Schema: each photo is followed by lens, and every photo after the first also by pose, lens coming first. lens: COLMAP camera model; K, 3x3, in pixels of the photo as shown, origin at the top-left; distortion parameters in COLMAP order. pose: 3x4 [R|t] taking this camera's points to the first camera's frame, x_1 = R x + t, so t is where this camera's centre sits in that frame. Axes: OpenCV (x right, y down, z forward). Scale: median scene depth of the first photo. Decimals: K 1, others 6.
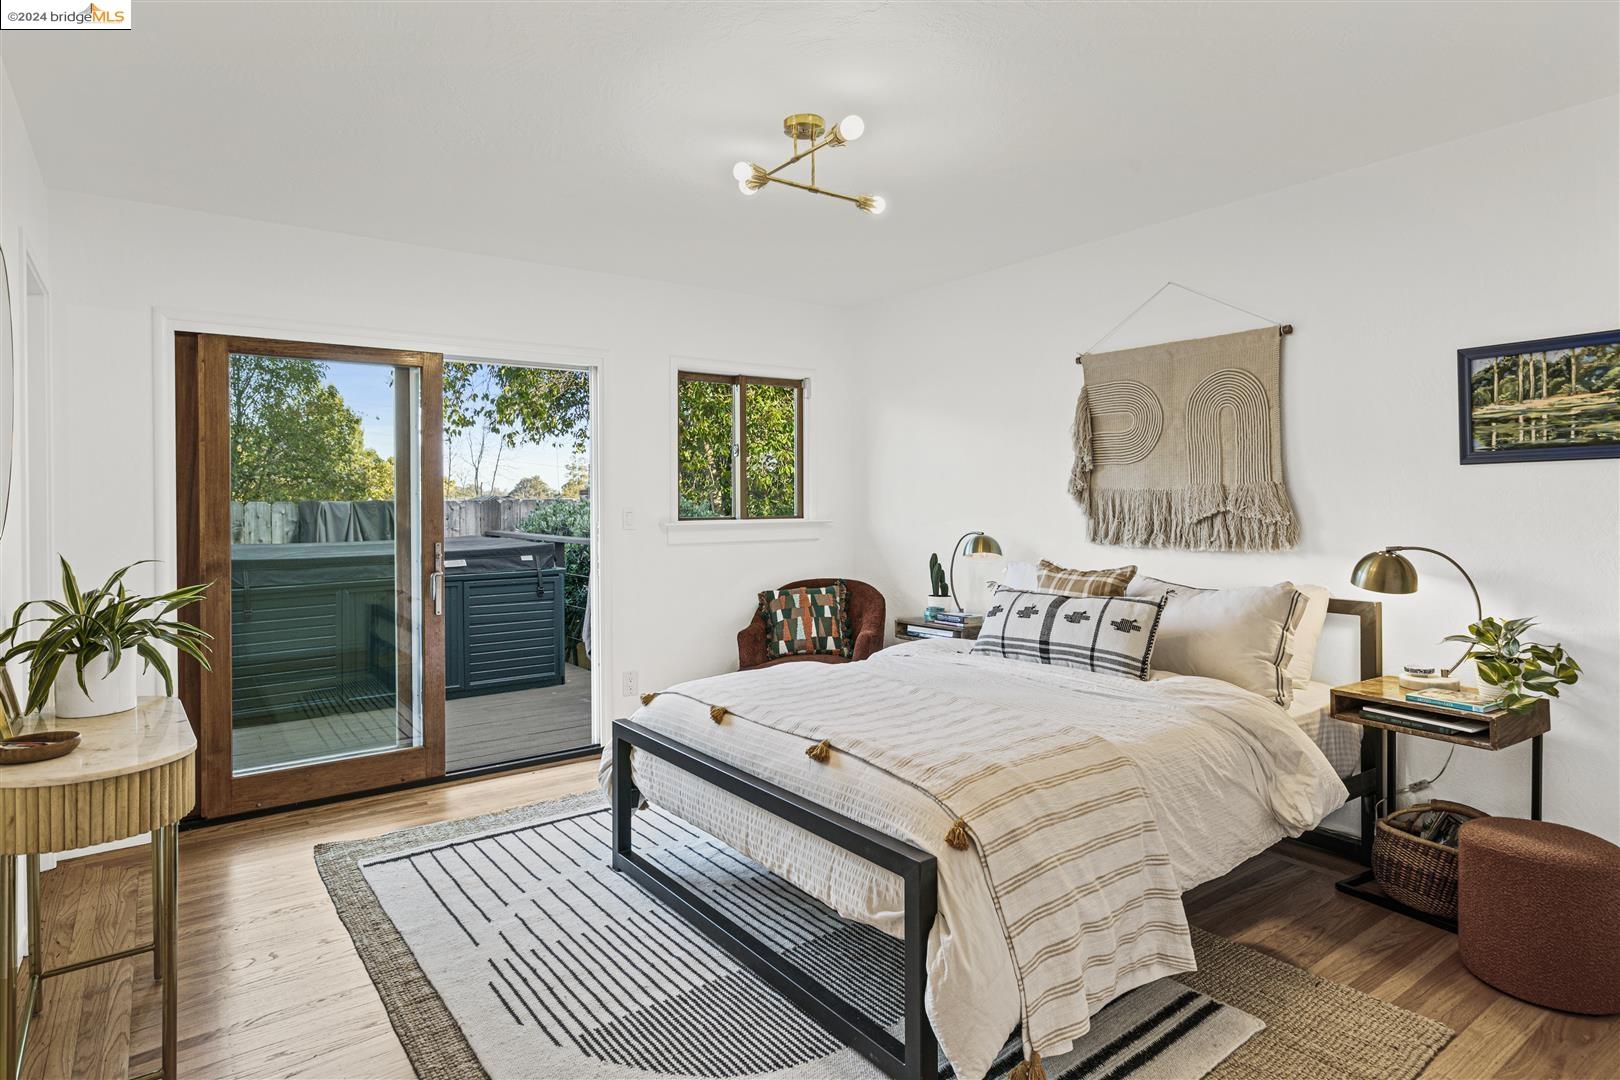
lens RADIAL K [[906.3, 0, 809.4], [0, 906.3, 485.9], [0, 0, 1]] dist [0.000701, -0.001713]
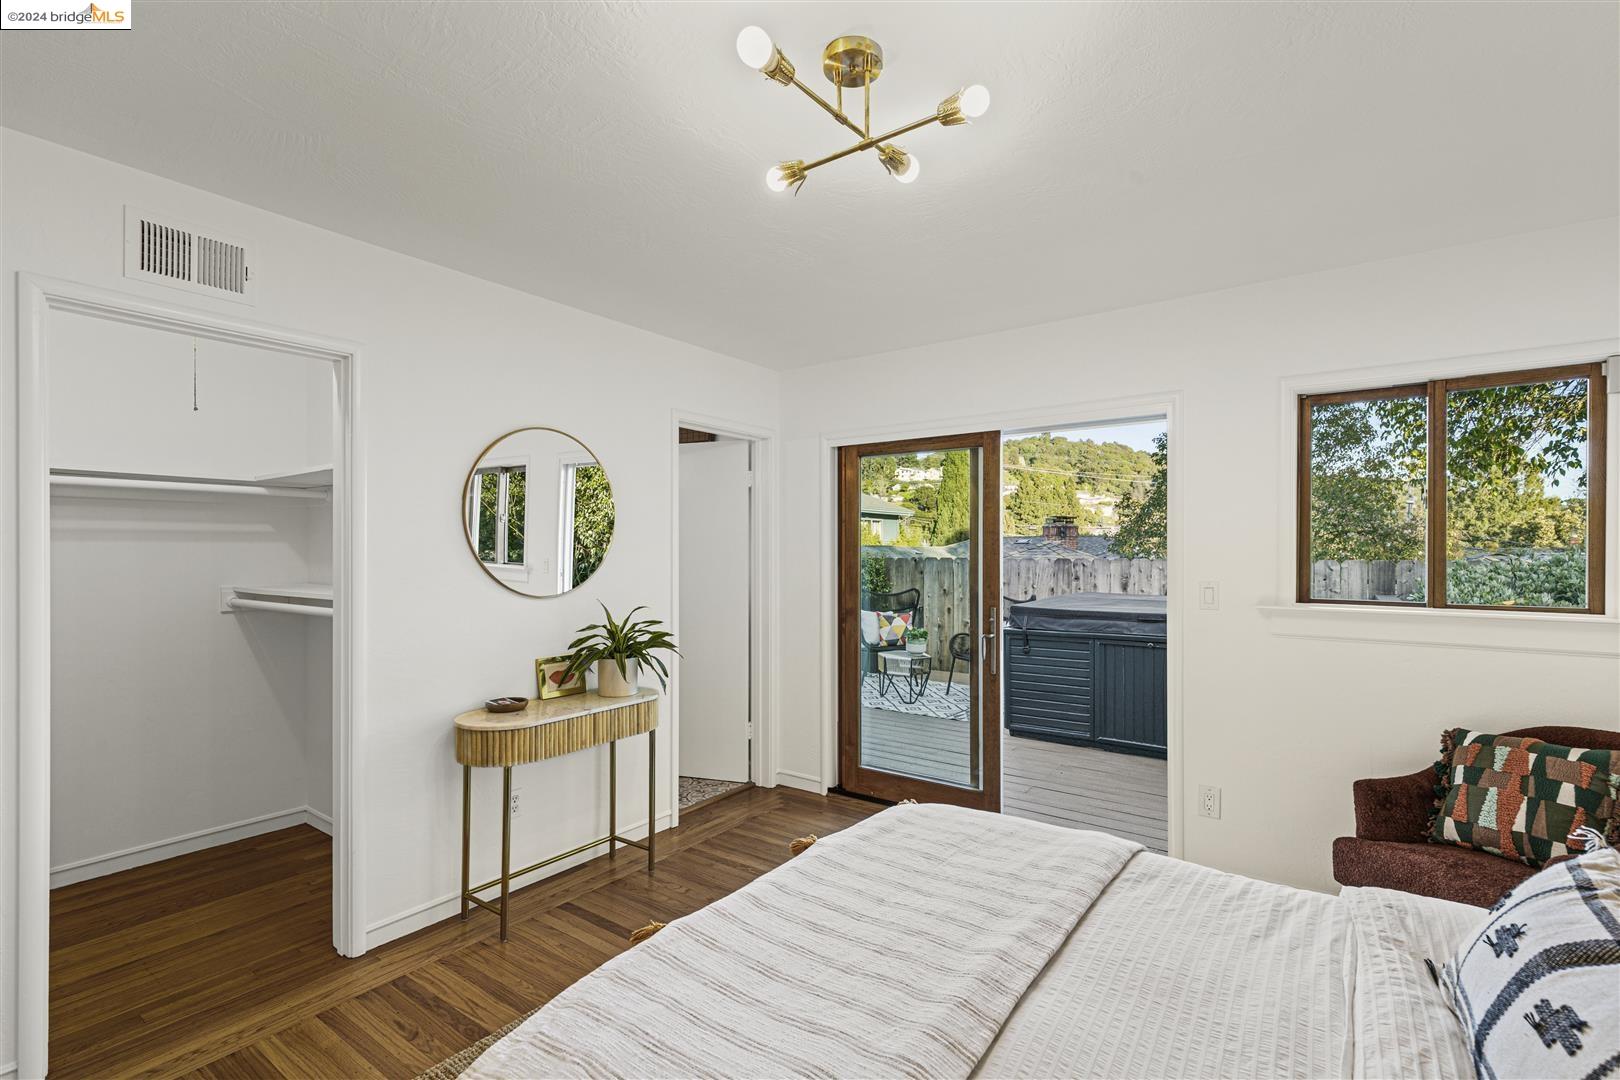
lens RADIAL K [[736.5, 0, 810.0], [0, 736.5, 540.0], [0, 0, 1]] dist [-0.001250, -0.000182]
pose [[0.300280, -0.003936, -0.953843, 0.299448], [0.007828, 0.999968, -0.001662, -0.013732], [0.953819, -0.006967, 0.300301, 0.447673]]
